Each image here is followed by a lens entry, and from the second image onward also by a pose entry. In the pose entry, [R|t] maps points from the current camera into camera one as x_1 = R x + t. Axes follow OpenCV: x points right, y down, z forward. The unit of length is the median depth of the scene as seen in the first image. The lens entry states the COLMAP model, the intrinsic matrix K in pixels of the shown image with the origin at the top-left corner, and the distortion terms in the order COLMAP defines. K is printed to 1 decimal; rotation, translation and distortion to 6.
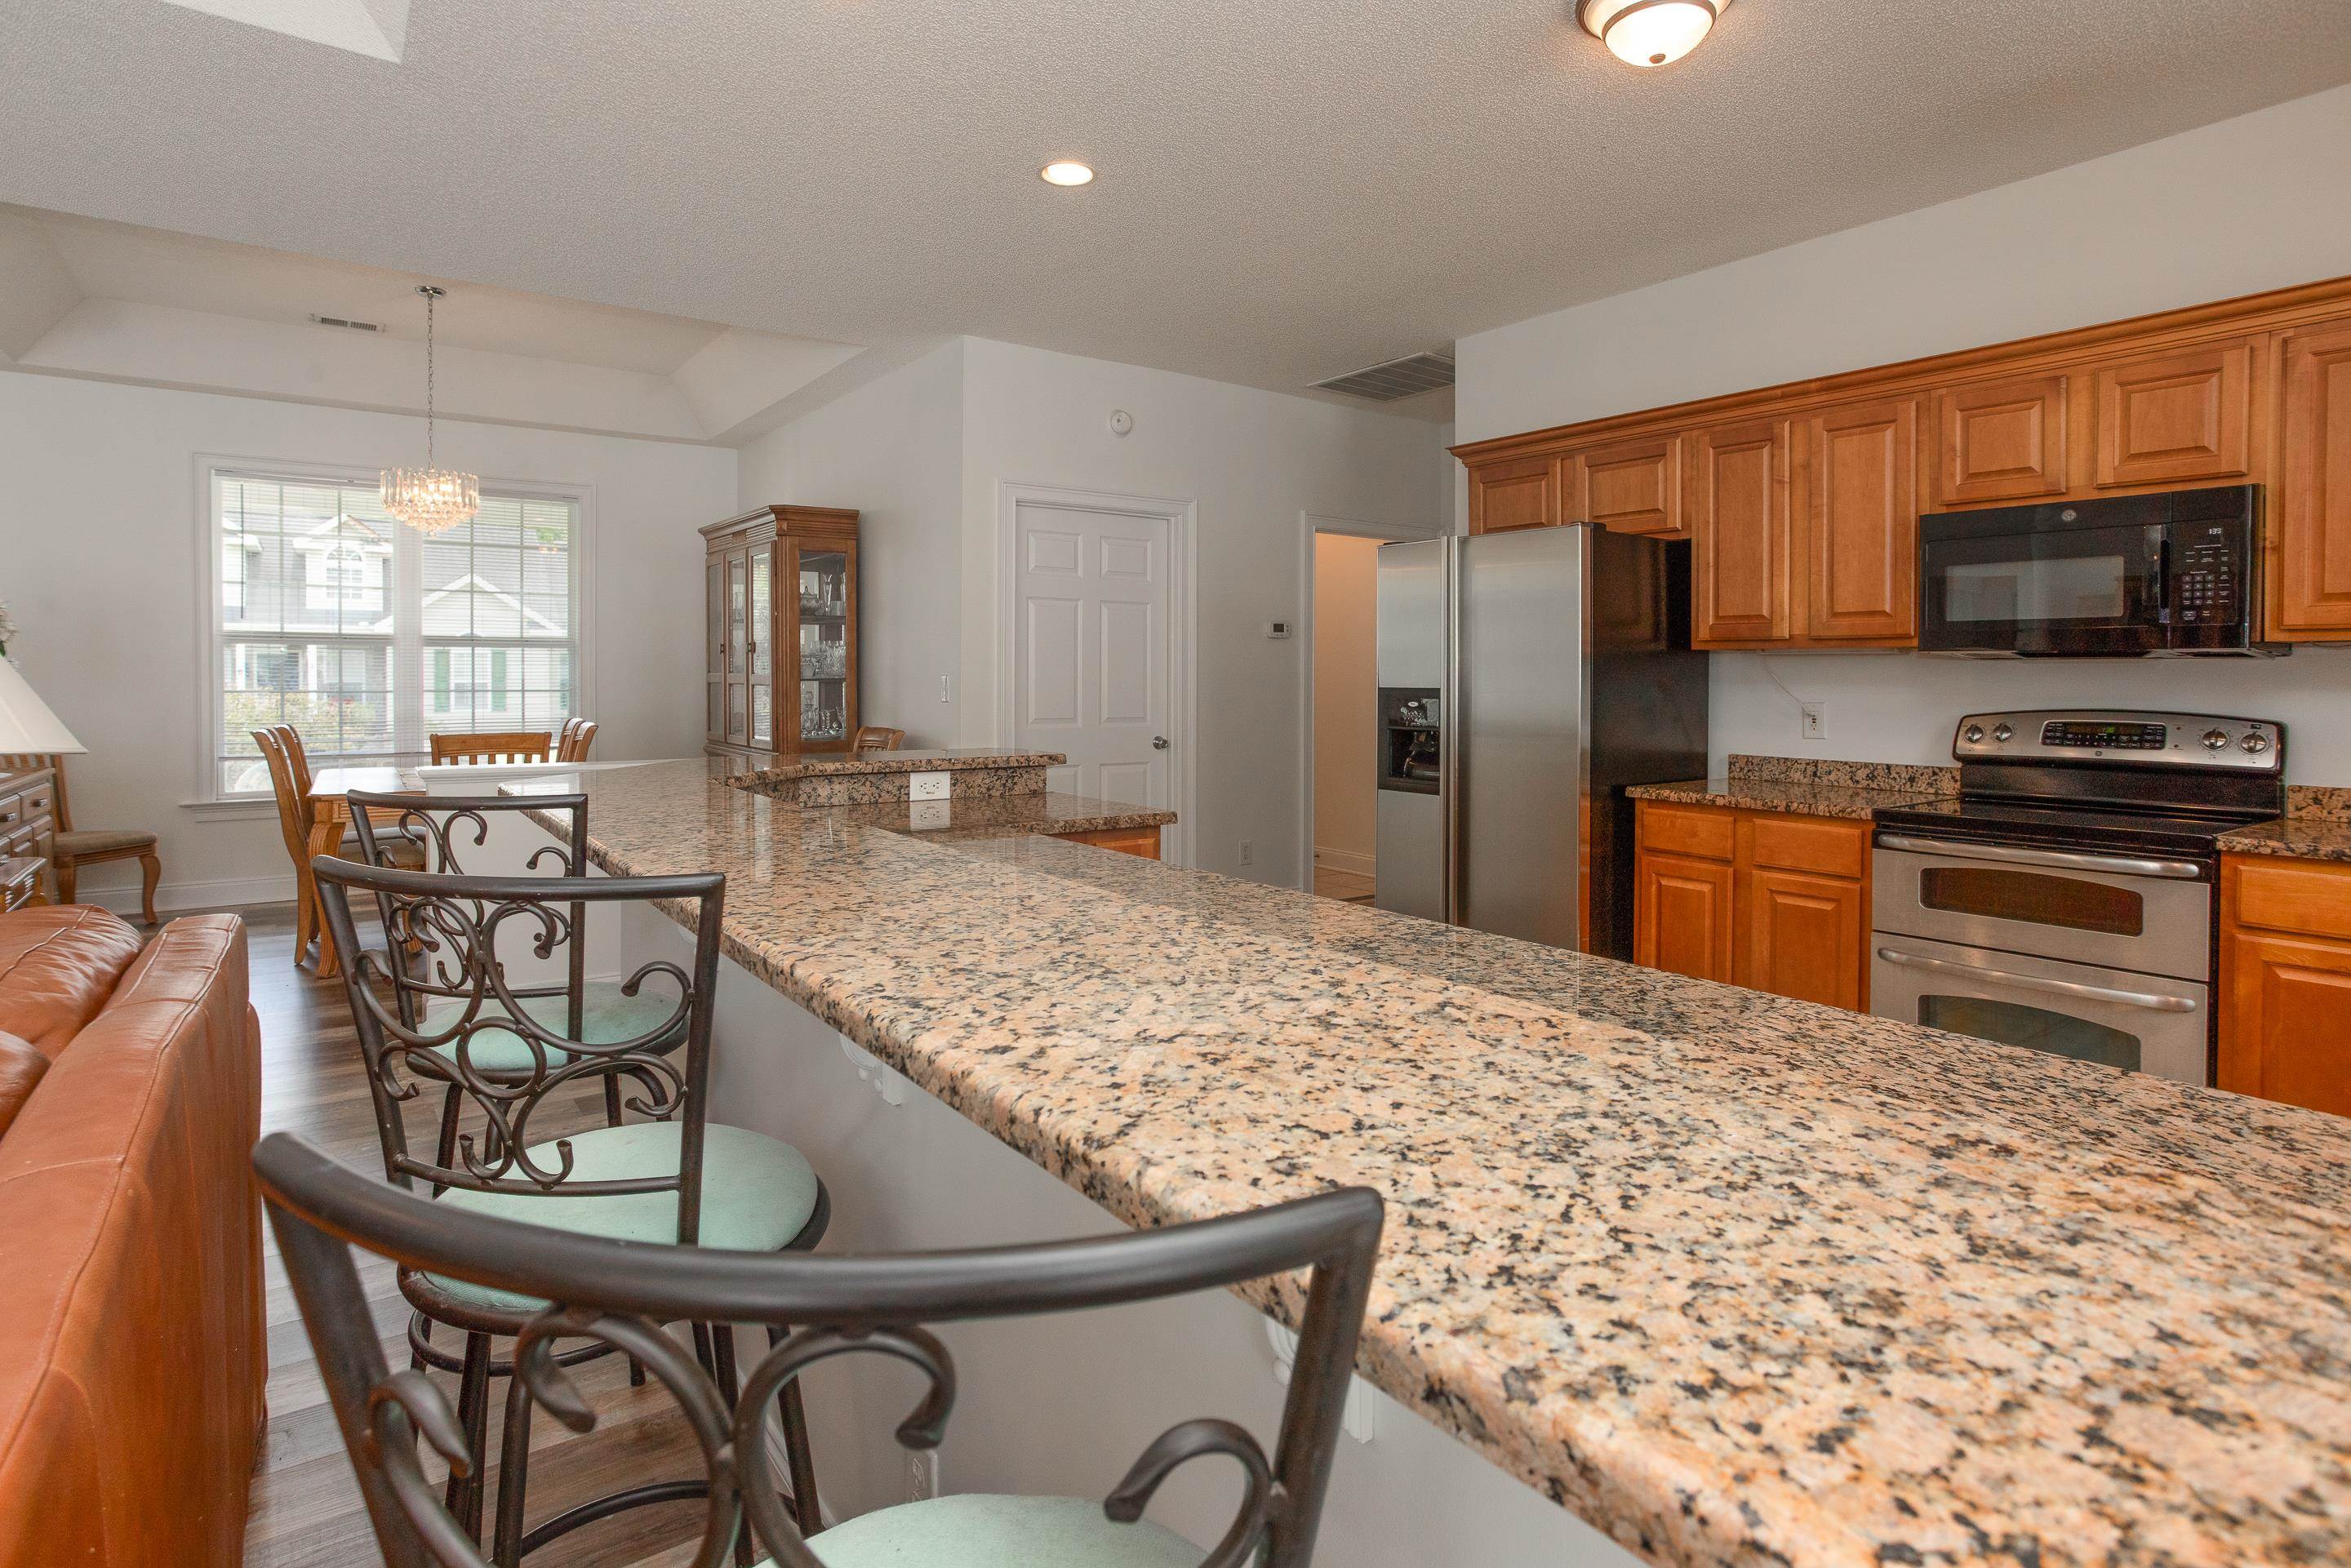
lens RADIAL K [[1289.5, 0, 1291.9], [0, 1289.5, 693.1], [0, 0, 1]] dist [-0.003035, -0.000195]
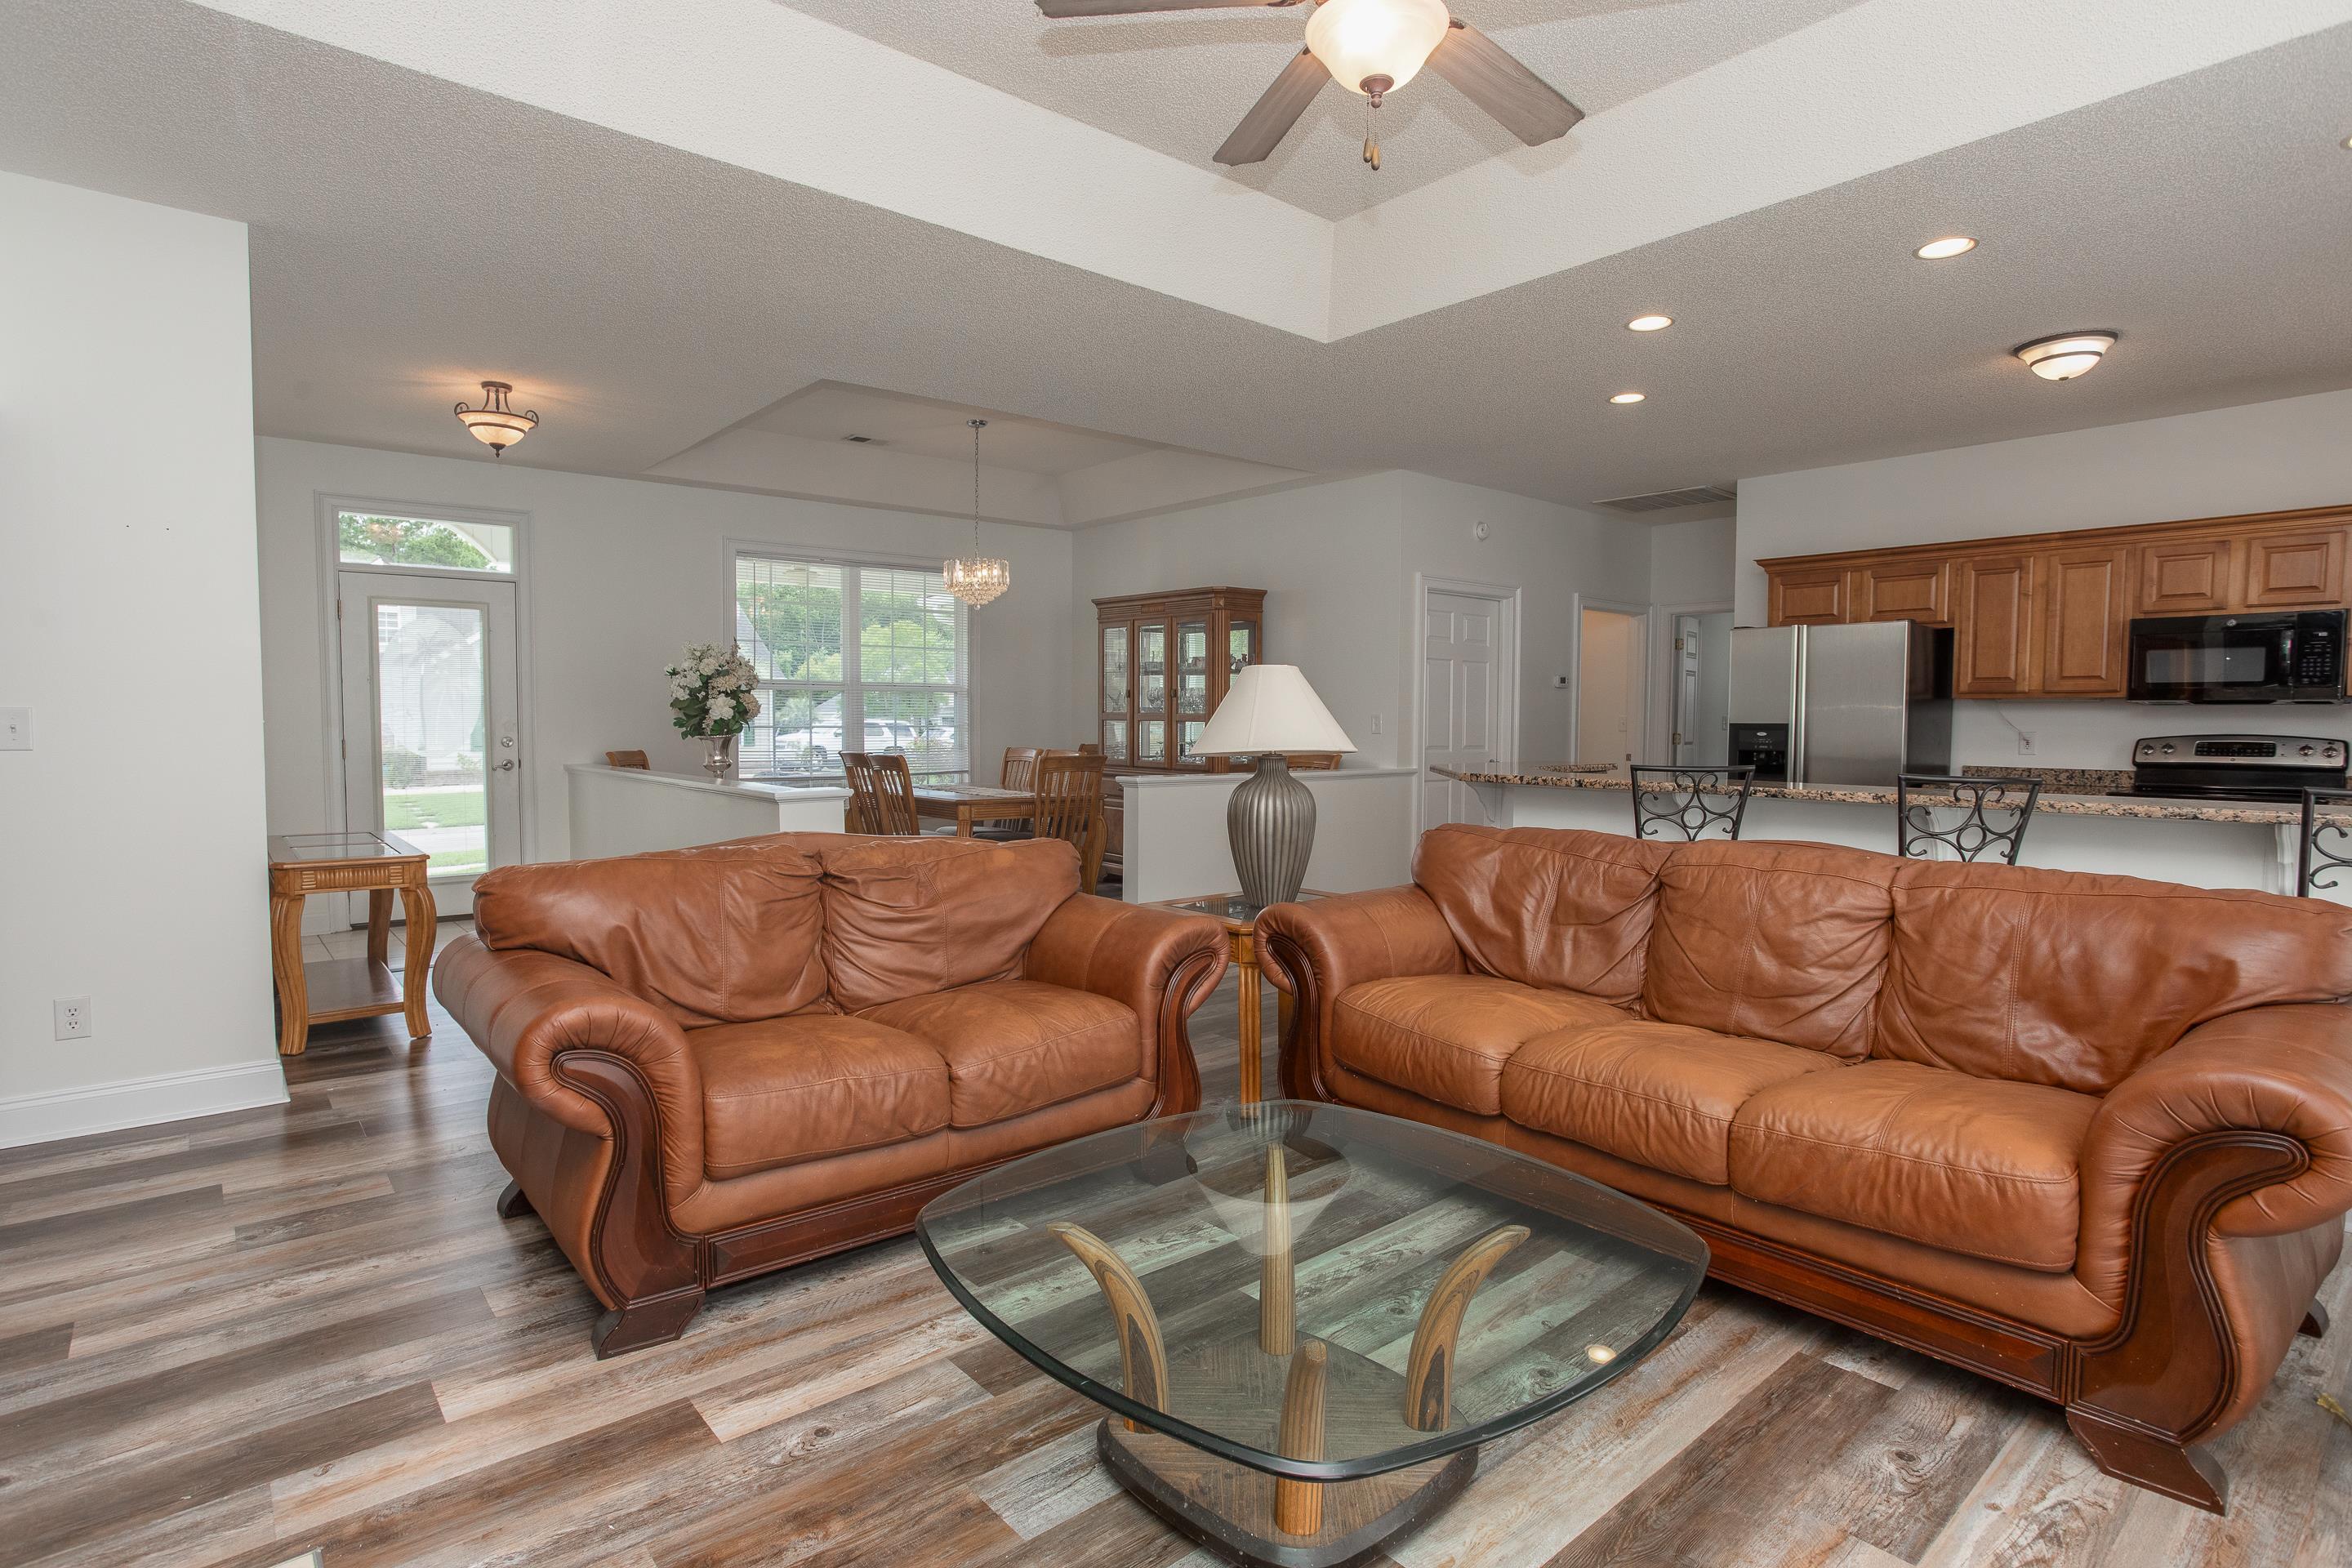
lens RADIAL K [[1261.4, 0, 1261.6], [0, 1261.4, 789.0], [0, 0, 1]] dist [0.002853, 0.000975]
pose [[0.994285, -0.004944, 0.106643, -0.753791], [0.000263, 0.999038, 0.043855, 0.009683], [-0.106757, -0.043577, 0.993330, -0.485327]]
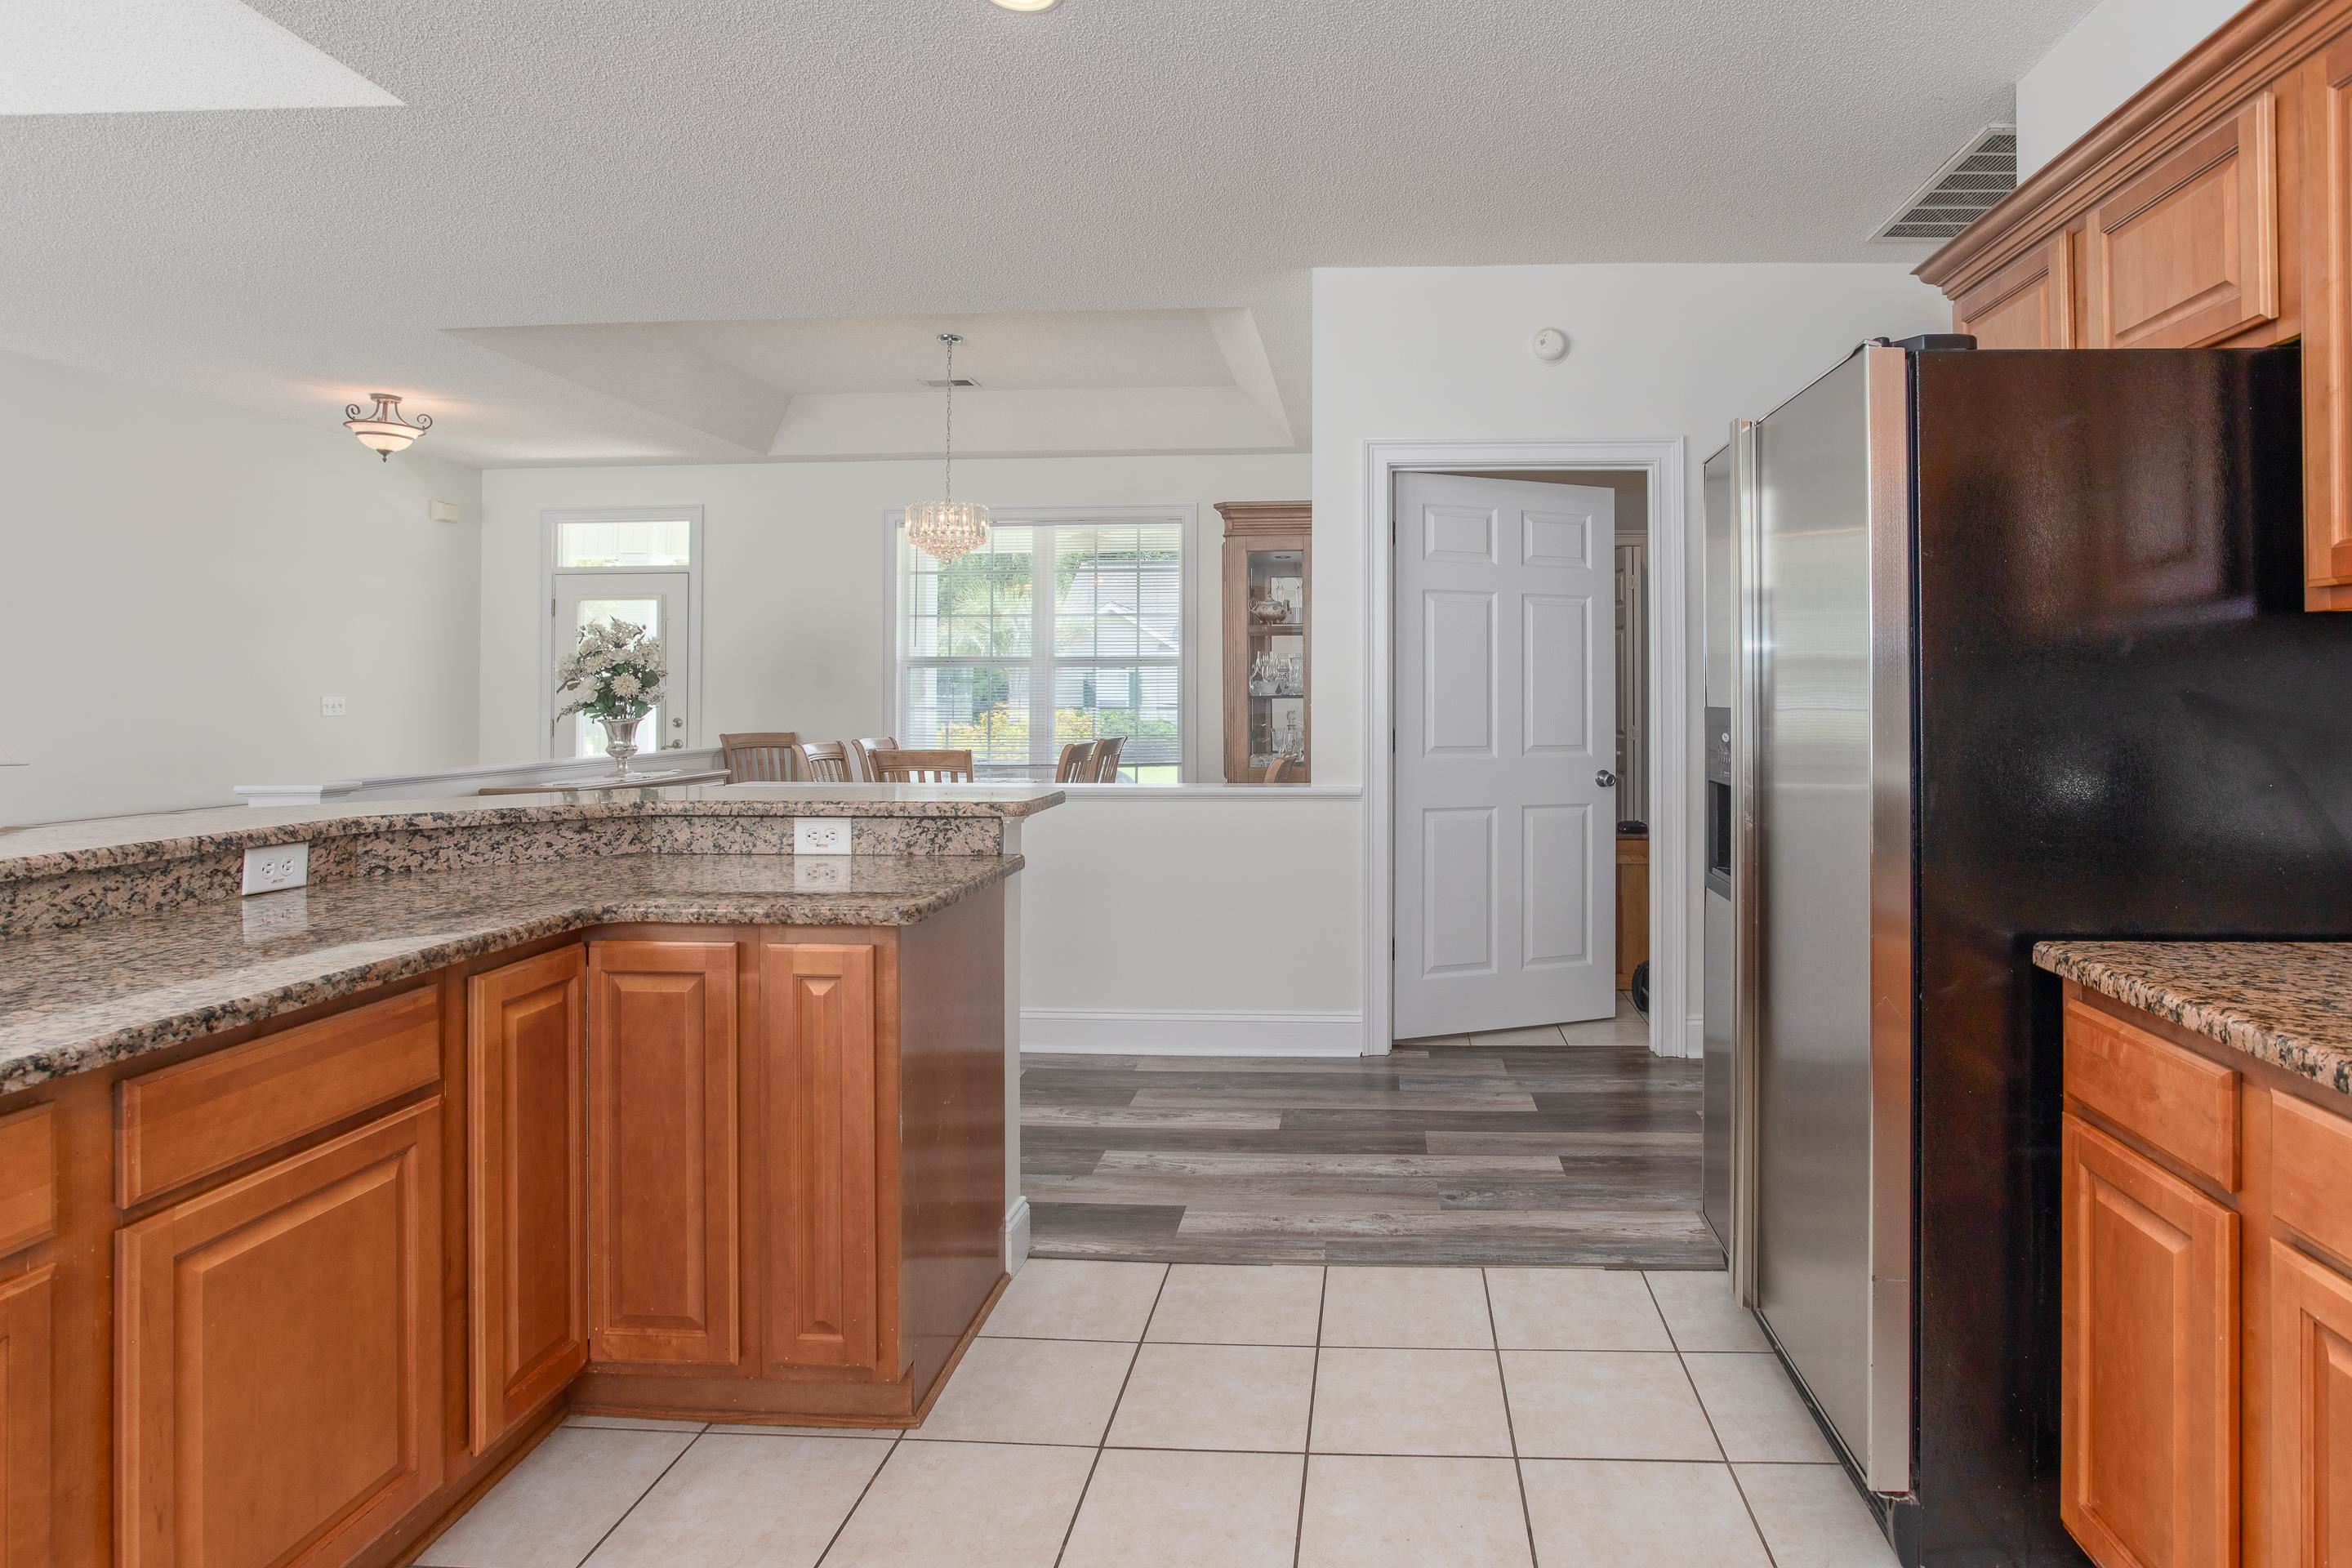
lens RADIAL K [[1290.2, 0, 1292.4], [0, 1290.2, 693.0], [0, 0, 1]] dist [-0.003035, -0.000195]
pose [[0.748481, -0.005377, -0.663135, 0.359809], [-0.003707, 0.999918, -0.012292, -0.002848], [0.663146, 0.011659, 0.748399, 0.523583]]
